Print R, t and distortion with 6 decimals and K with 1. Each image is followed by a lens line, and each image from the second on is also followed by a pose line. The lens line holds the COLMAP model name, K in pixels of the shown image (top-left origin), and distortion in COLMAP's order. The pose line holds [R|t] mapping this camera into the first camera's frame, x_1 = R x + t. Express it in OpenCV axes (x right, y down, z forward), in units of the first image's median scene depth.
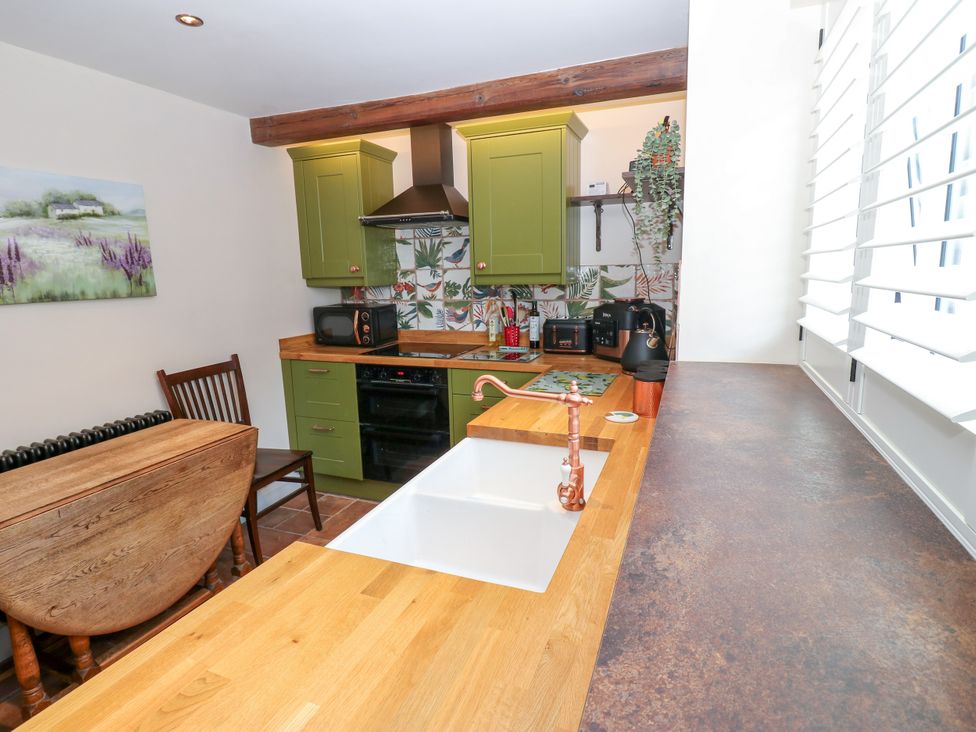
lens RADIAL K [[508.5, 0, 492.8], [0, 508.5, 353.0], [0, 0, 1]] dist [0.003917, -0.017553]
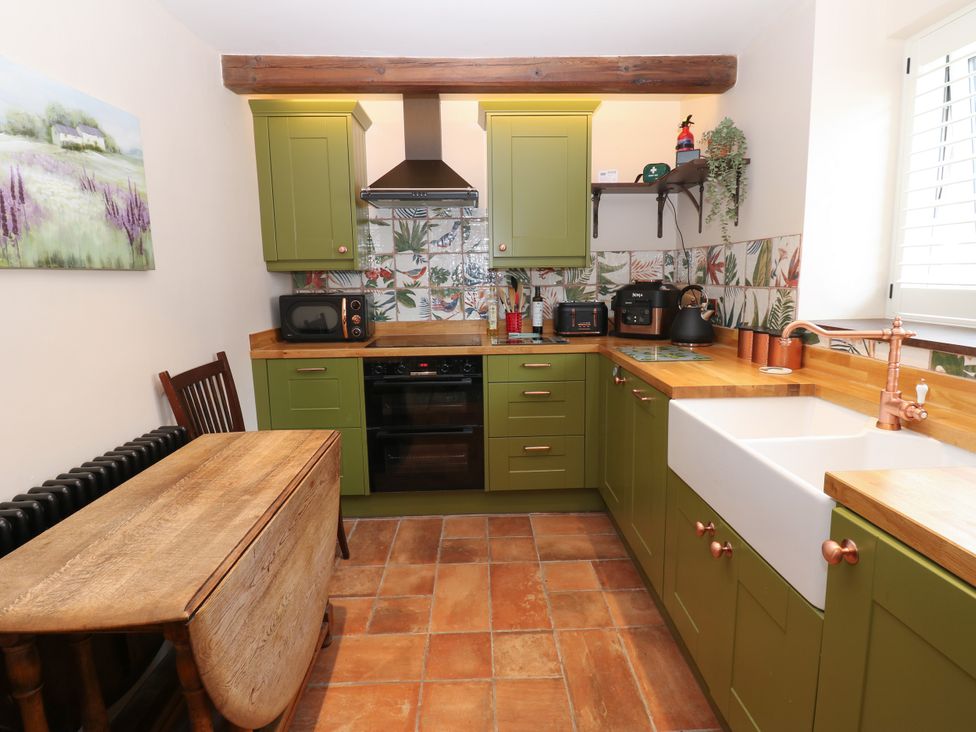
lens RADIAL K [[529.2, 0, 492.7], [0, 529.2, 351.2], [0, 0, 1]] dist [0.012016, -0.024200]
pose [[0.917372, -0.048035, 0.395121, -0.398940], [0.058062, 0.998222, -0.013452, 0.032238], [-0.393773, 0.035282, 0.918530, 0.085653]]
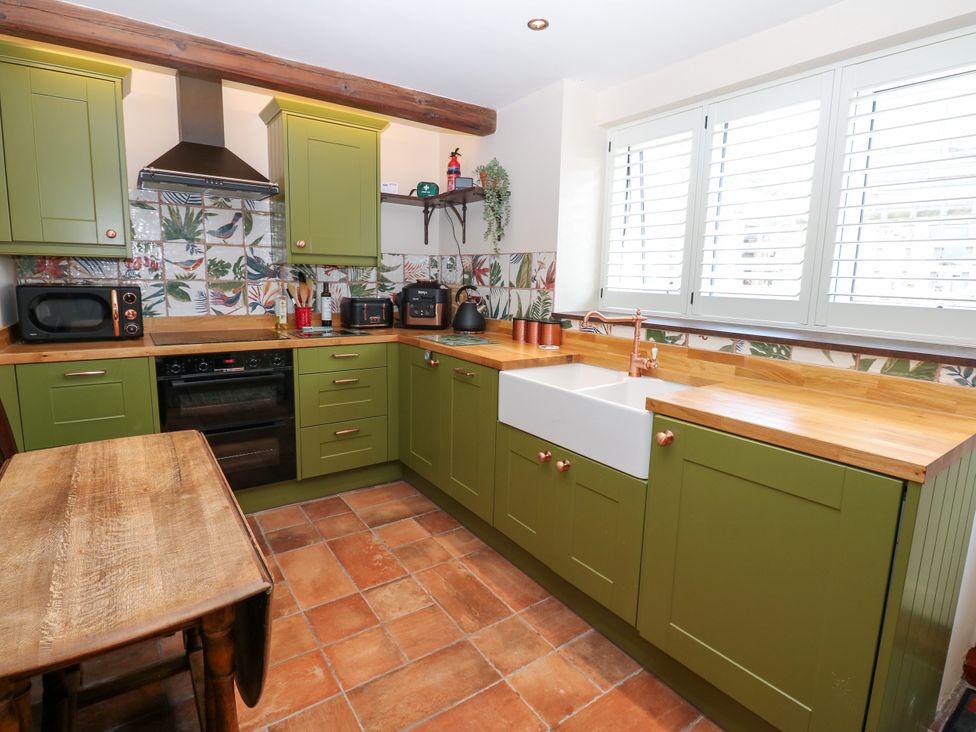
lens RADIAL K [[508.5, 0, 492.8], [0, 508.5, 353.0], [0, 0, 1]] dist [0.003917, -0.017553]
pose [[0.540127, -0.090775, 0.836674, -0.602399], [0.096392, 0.994296, 0.045650, 0.027405], [-0.836045, 0.055992, 0.545796, 0.140538]]
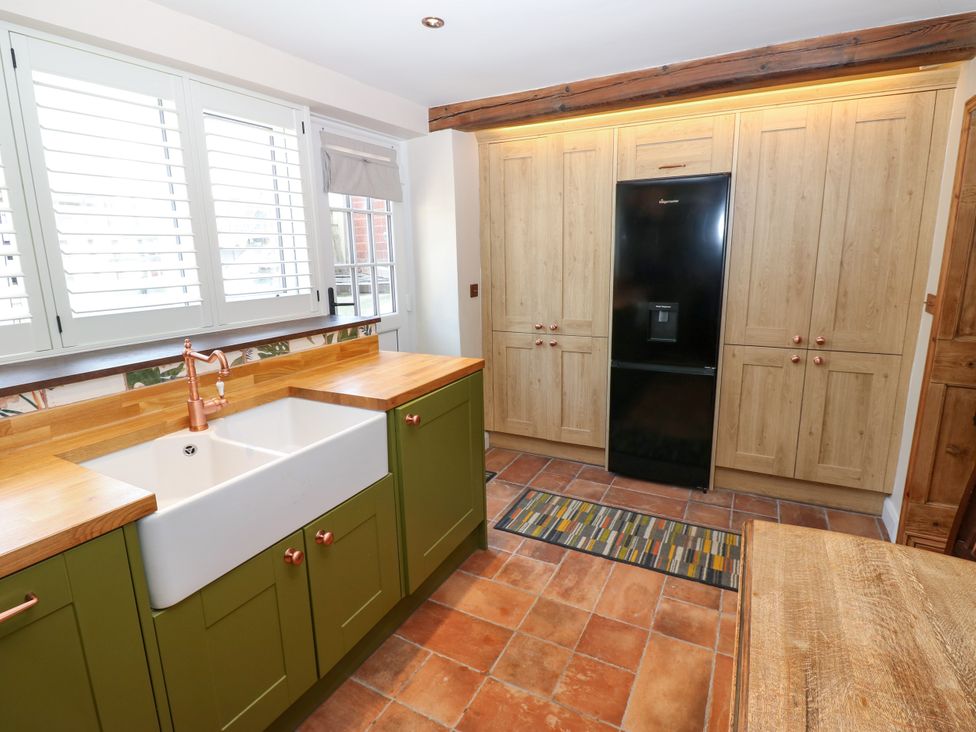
lens RADIAL K [[508.5, 0, 492.8], [0, 508.5, 353.0], [0, 0, 1]] dist [0.003917, -0.017553]
pose [[-0.993891, 0.019405, 0.108650, -0.285941], [0.056068, 0.936709, 0.345590, -0.119091], [-0.095067, 0.349571, -0.932074, 0.760850]]
